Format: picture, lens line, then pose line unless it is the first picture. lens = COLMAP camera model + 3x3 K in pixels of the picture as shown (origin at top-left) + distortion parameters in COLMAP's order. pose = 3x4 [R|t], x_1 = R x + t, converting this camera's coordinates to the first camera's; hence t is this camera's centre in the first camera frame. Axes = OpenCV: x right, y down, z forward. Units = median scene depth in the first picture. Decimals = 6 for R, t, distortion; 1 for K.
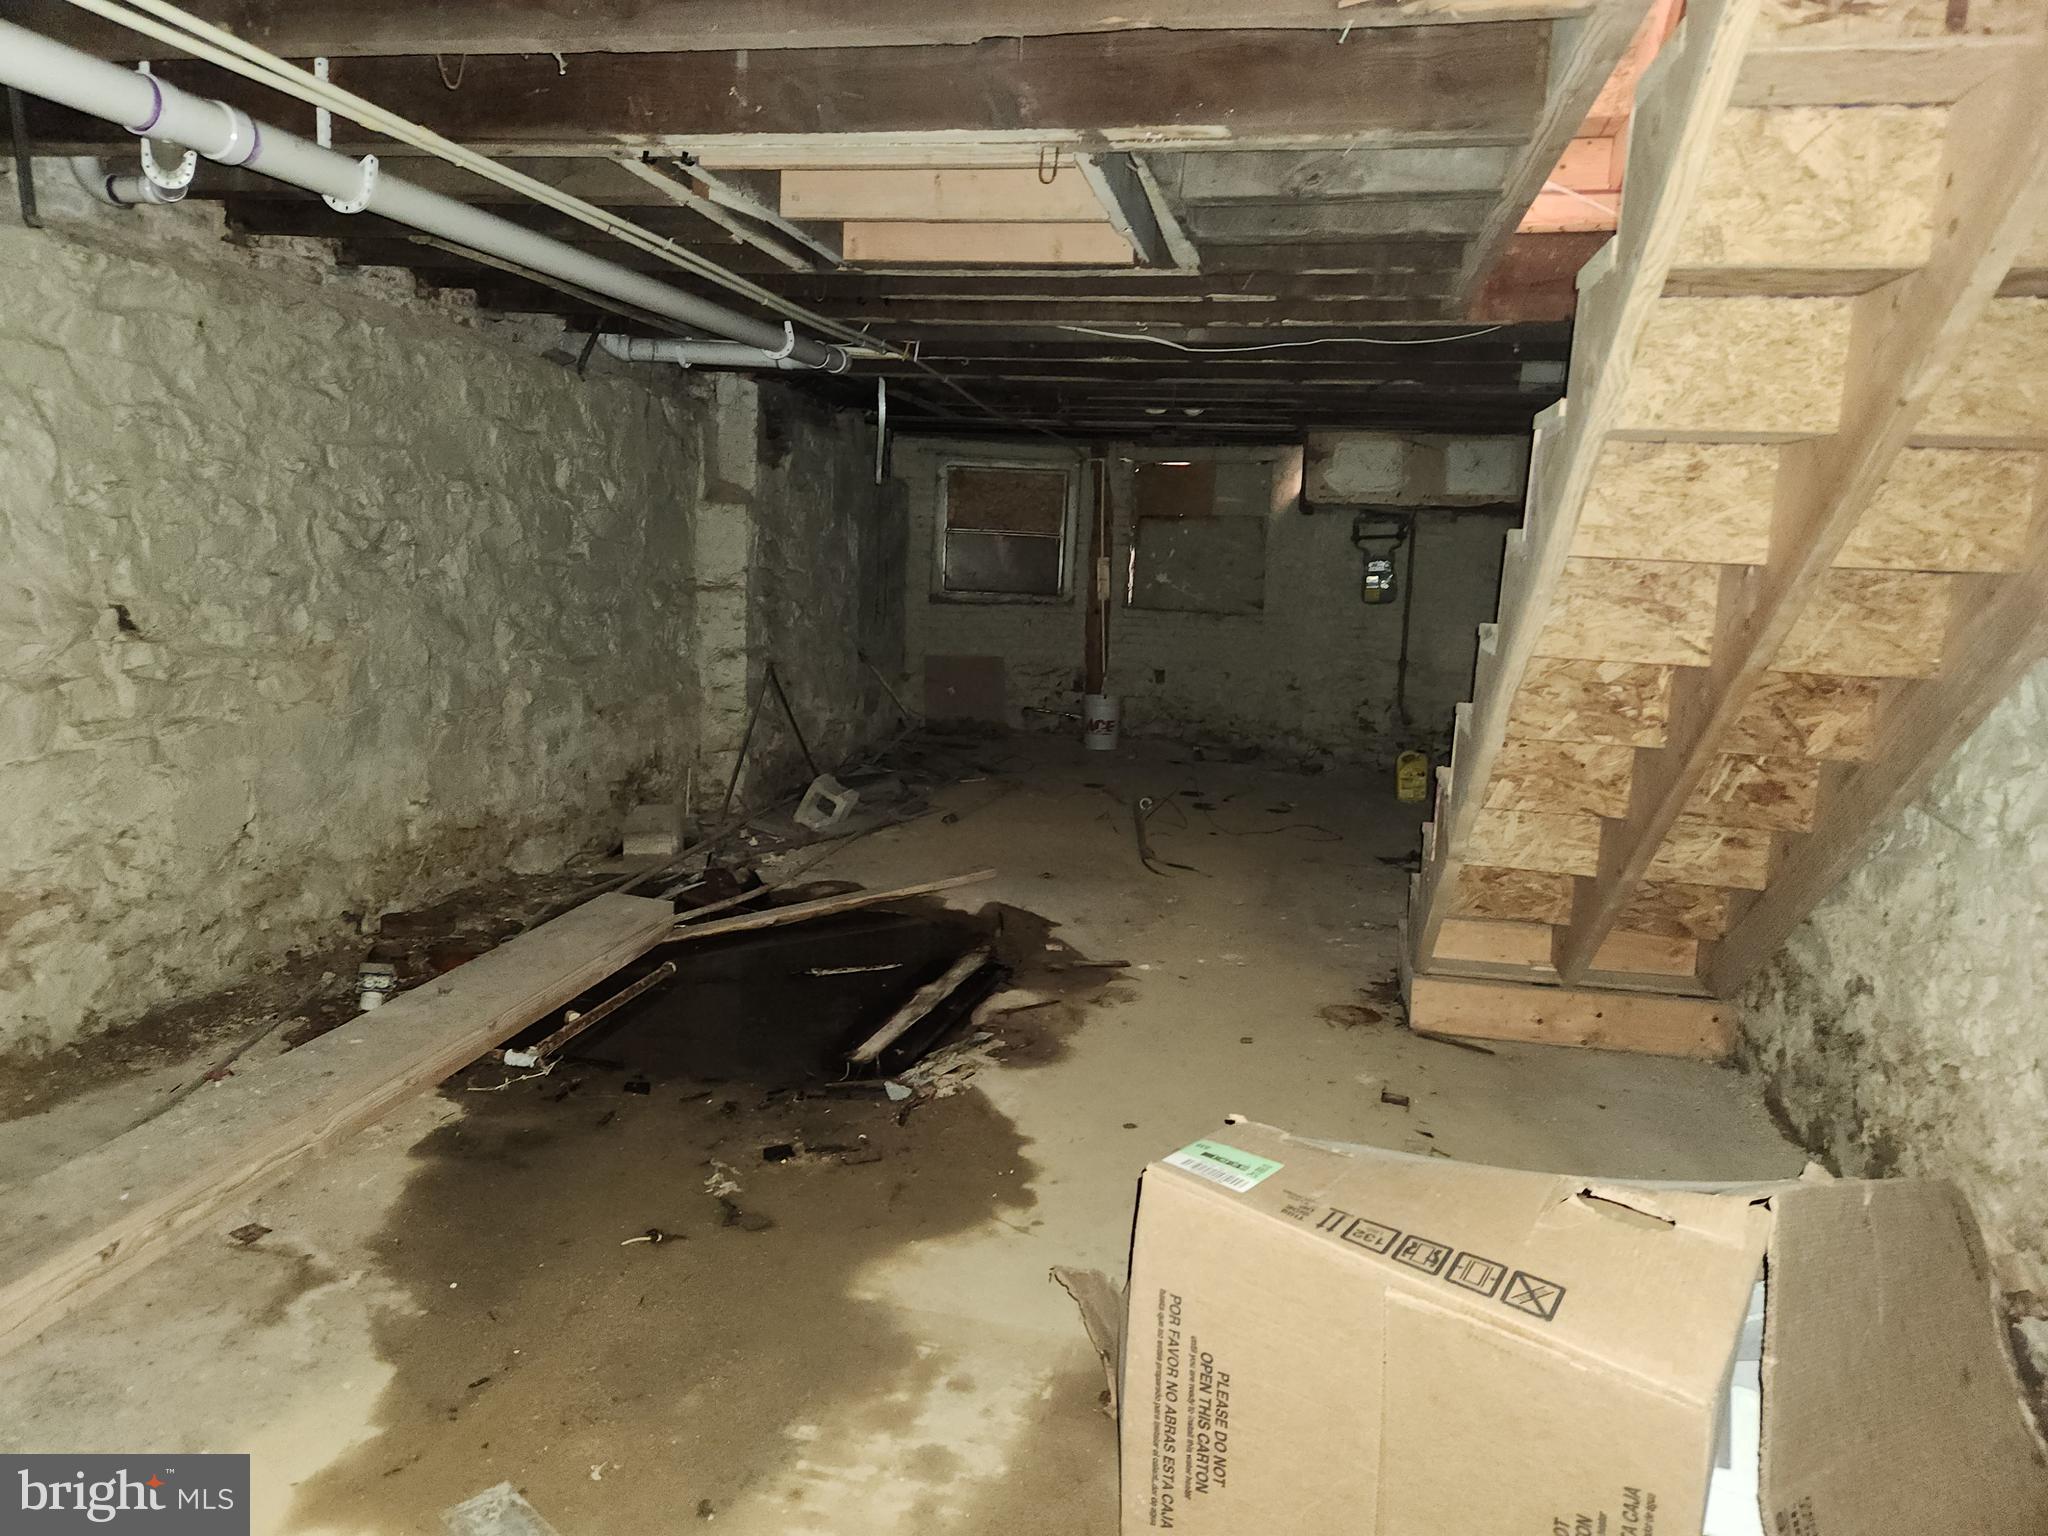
lens RADIAL K [[1352.3, 0, 998.6], [0, 1352.3, 765.0], [0, 0, 1]] dist [0.056213, -0.002074]
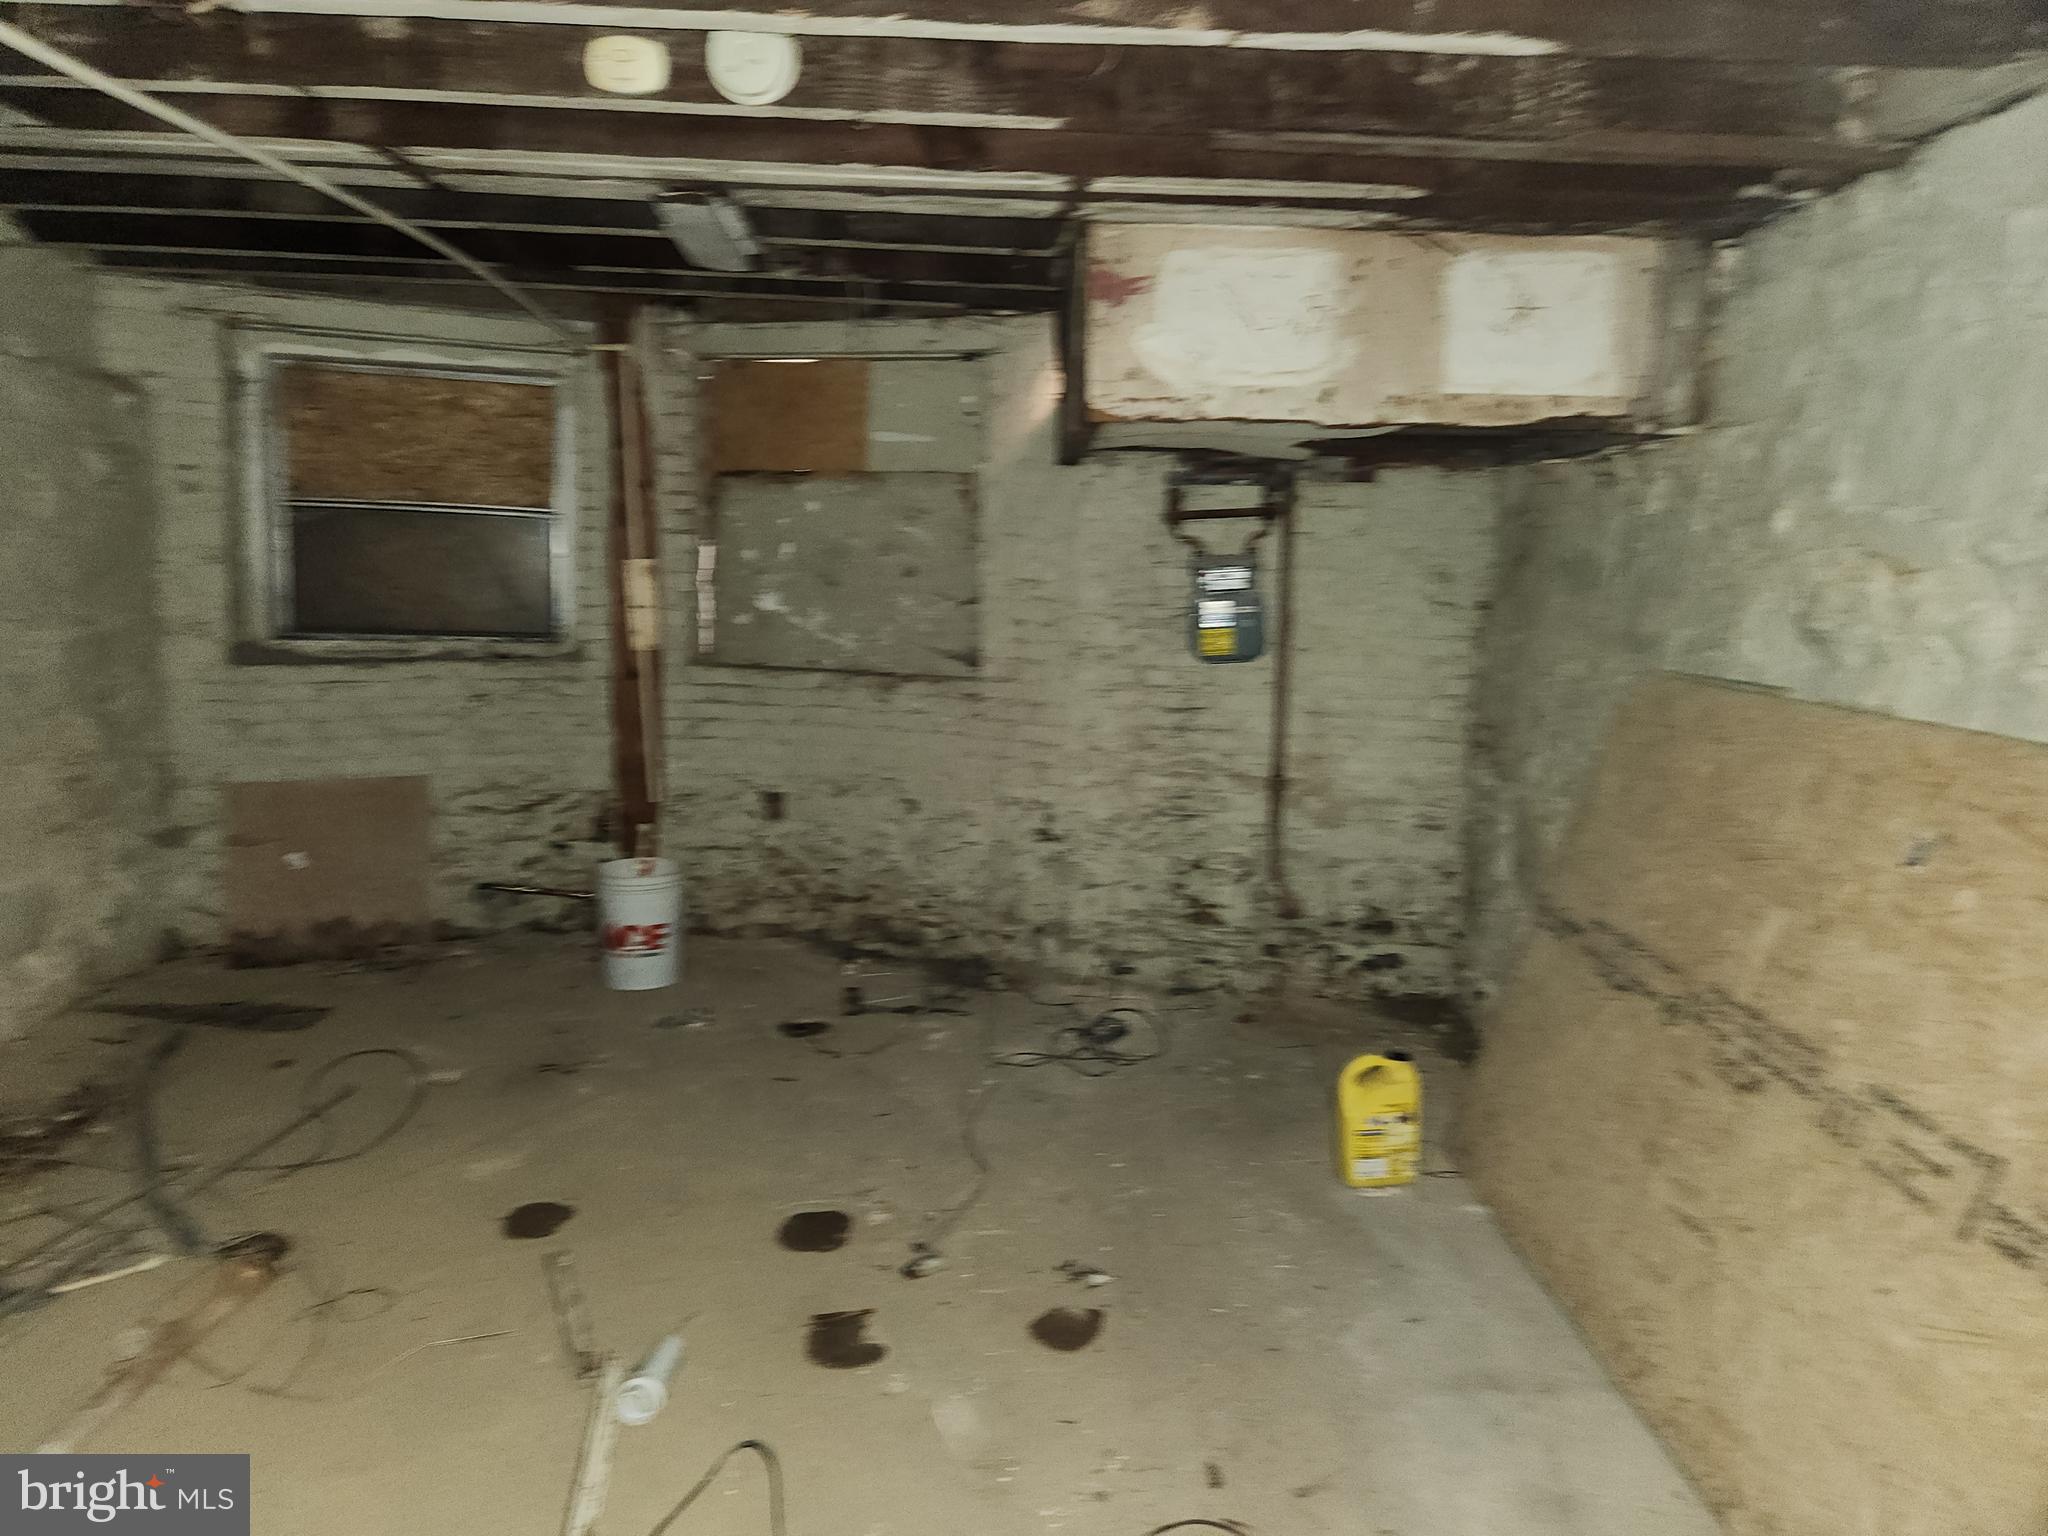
lens RADIAL K [[1352.3, 0, 998.6], [0, 1352.3, 765.0], [0, 0, 1]] dist [0.056213, -0.002074]
pose [[0.975516, -0.040278, 0.216211, 0.096150], [0.039505, 0.999188, 0.007898, -0.082849], [-0.216353, 0.000836, 0.976315, 0.525911]]
